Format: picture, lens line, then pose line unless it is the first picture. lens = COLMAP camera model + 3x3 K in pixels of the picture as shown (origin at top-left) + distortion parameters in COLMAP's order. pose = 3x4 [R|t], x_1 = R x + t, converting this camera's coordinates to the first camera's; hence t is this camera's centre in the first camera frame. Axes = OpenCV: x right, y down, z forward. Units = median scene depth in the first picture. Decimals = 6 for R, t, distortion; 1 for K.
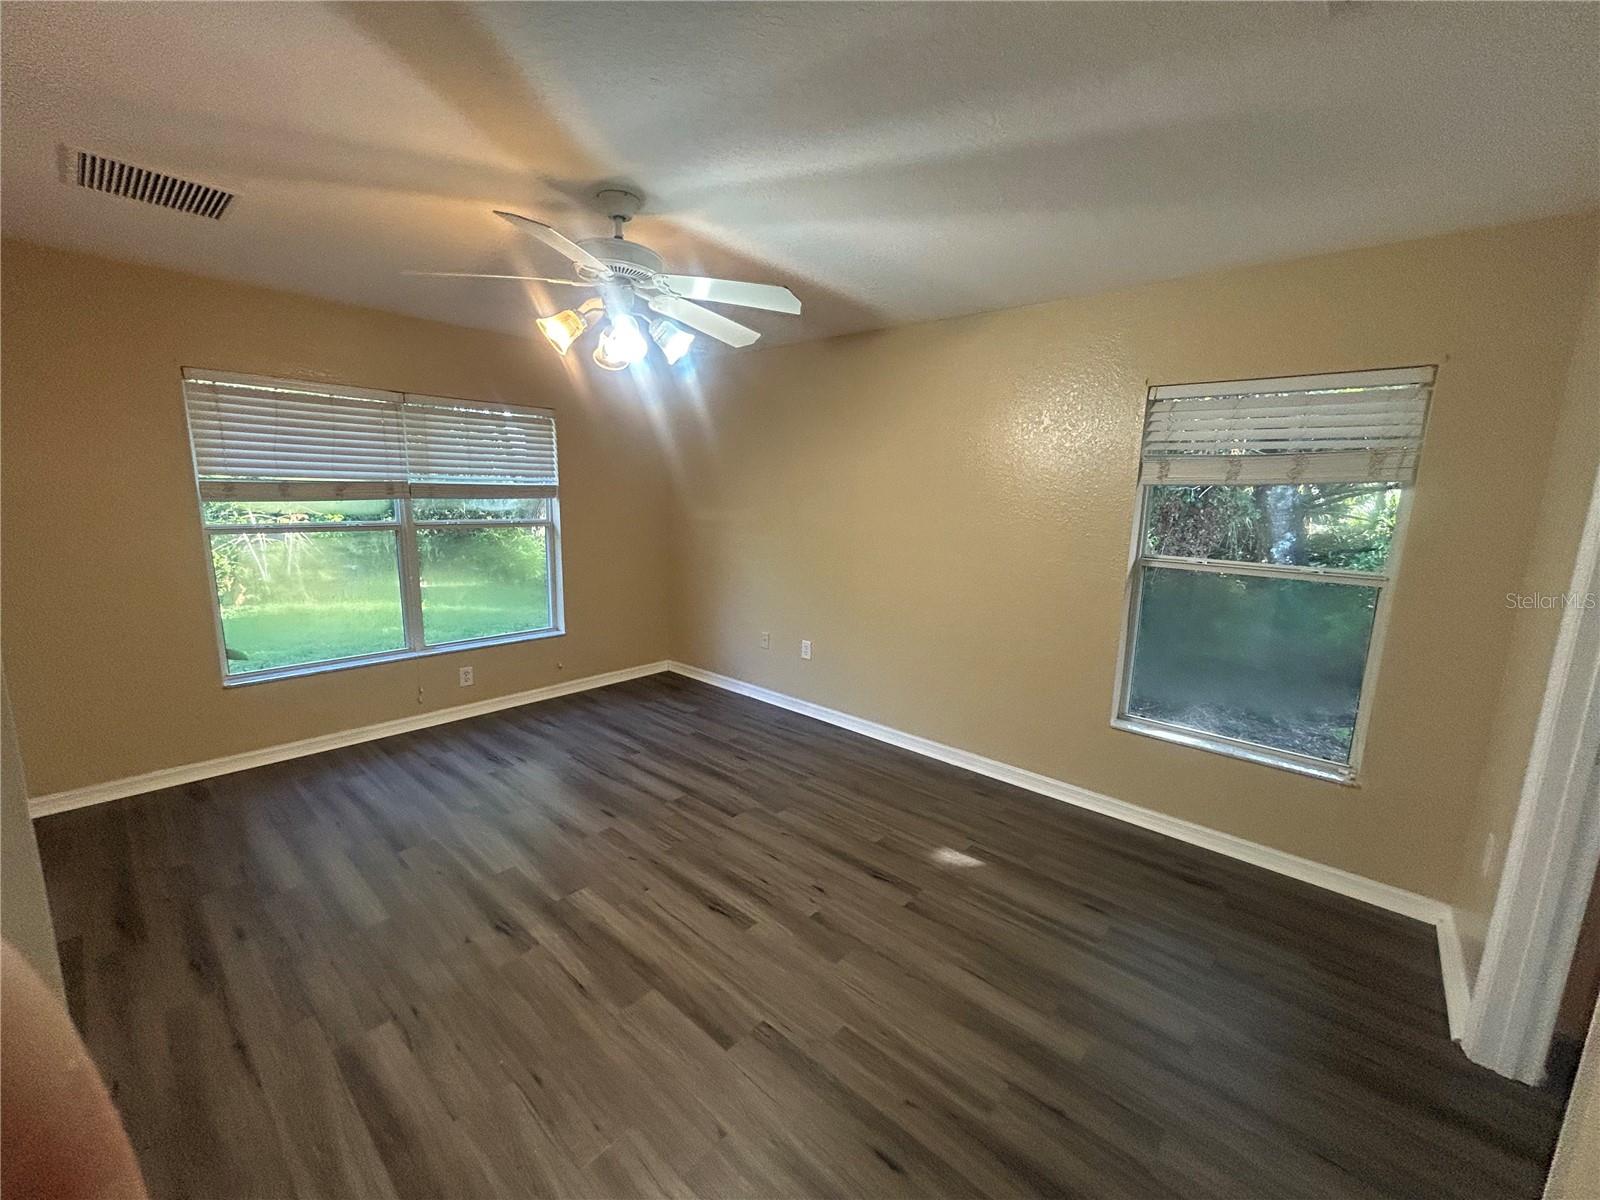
lens RADIAL K [[645.1, 0, 810.4], [0, 645.1, 606.8], [0, 0, 1]] dist [0.002218, 0.000145]
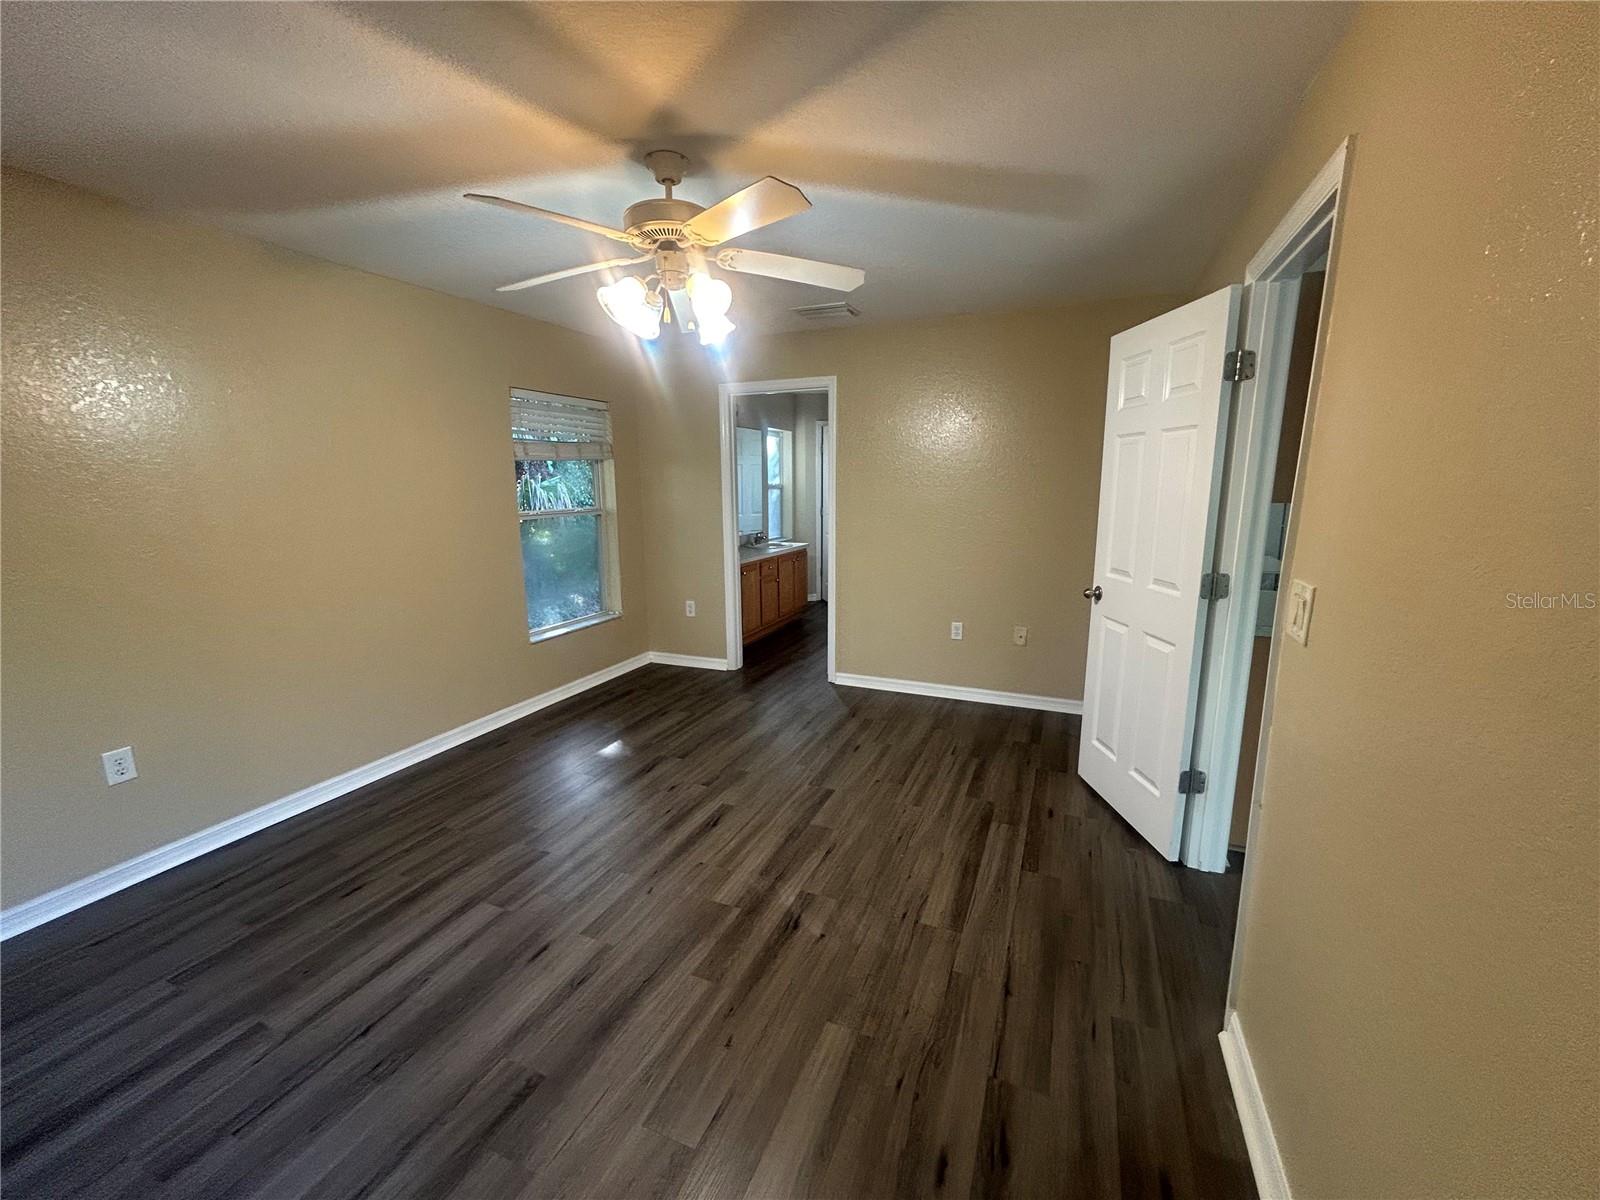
lens RADIAL K [[645.1, 0, 799.4], [0, 645.1, 596.4], [0, 0, 1]] dist [0.002218, 0.000145]
pose [[-0.309342, -0.196973, 0.930327, -1.187556], [0.169984, 0.951103, 0.257893, -0.199326], [-0.935635, 0.237918, -0.260734, 1.046119]]
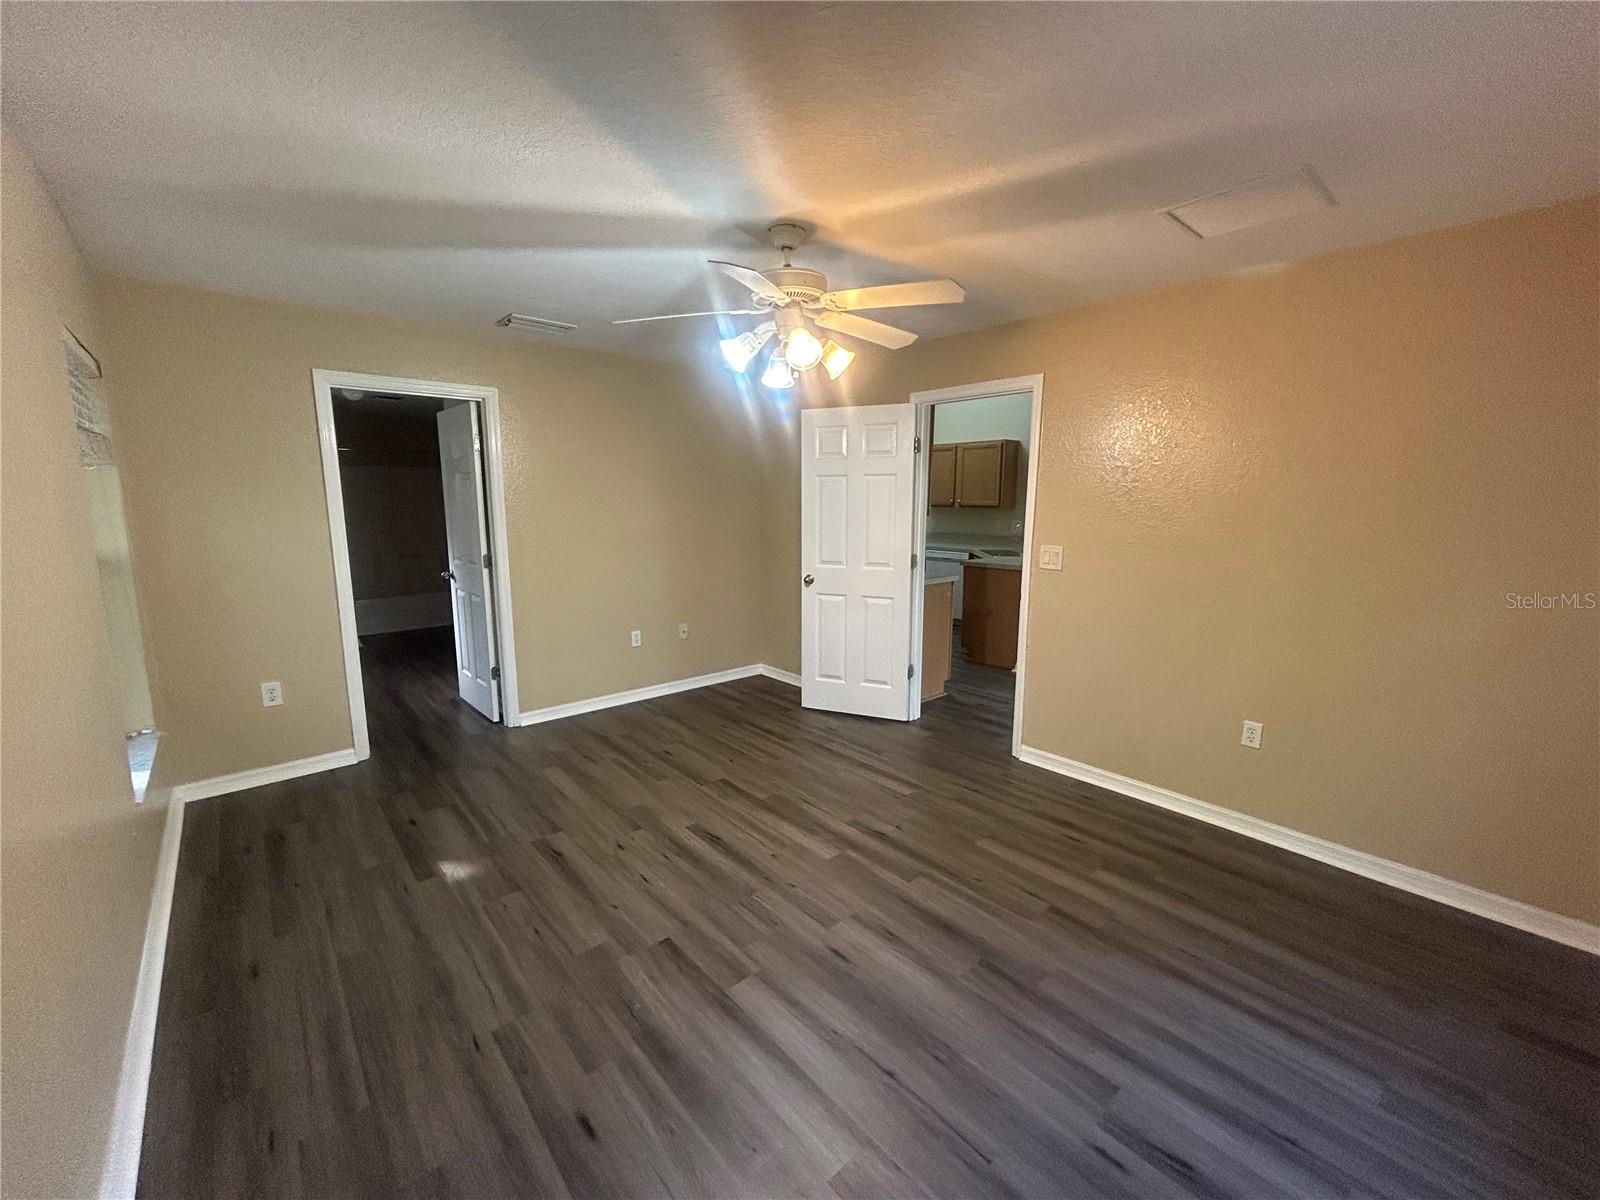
lens RADIAL K [[645.1, 0, 802.7], [0, 645.1, 601.0], [0, 0, 1]] dist [0.002218, 0.000145]
pose [[-0.990622, -0.051954, 0.126366, -0.430111], [-0.006421, 0.941561, 0.336781, -0.347991], [-0.136478, 0.332811, -0.933065, 1.921201]]
